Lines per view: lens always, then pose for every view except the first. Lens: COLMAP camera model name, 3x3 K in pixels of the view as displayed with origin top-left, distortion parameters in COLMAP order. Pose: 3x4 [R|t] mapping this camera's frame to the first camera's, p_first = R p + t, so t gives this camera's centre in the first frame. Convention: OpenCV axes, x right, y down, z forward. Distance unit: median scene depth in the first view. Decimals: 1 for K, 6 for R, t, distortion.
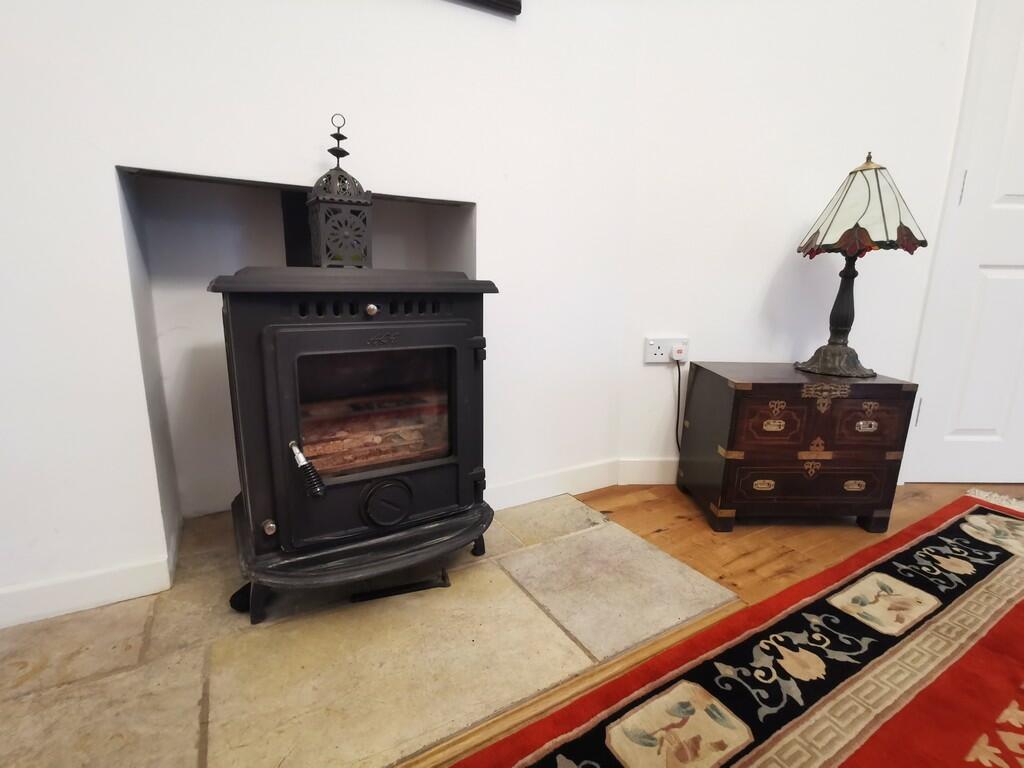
lens RADIAL K [[494.2, 0, 512.2], [0, 494.2, 385.9], [0, 0, 1]] dist [-0.020446, 0.000547]
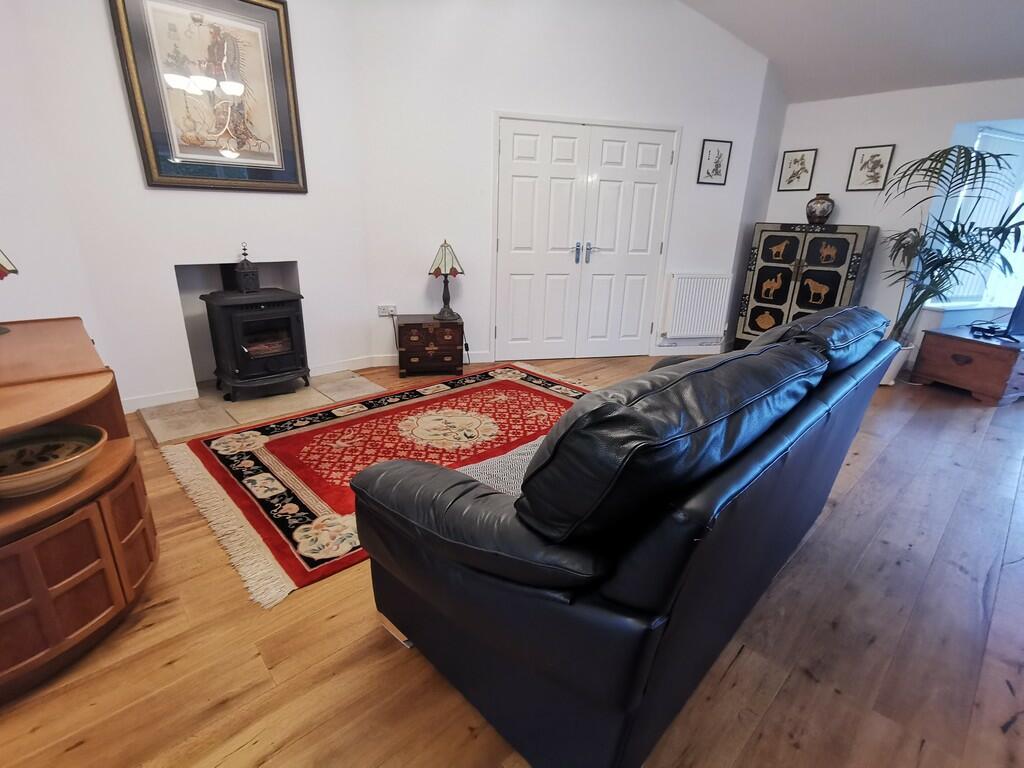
lens RADIAL K [[494.2, 0, 509.2], [0, 494.2, 382.6], [0, 0, 1]] dist [-0.020446, 0.000547]
pose [[0.975959, -0.056603, 0.210474, 0.501313], [0.029936, 0.991349, 0.127796, -0.017352], [-0.215887, -0.118423, 0.969210, -2.140432]]
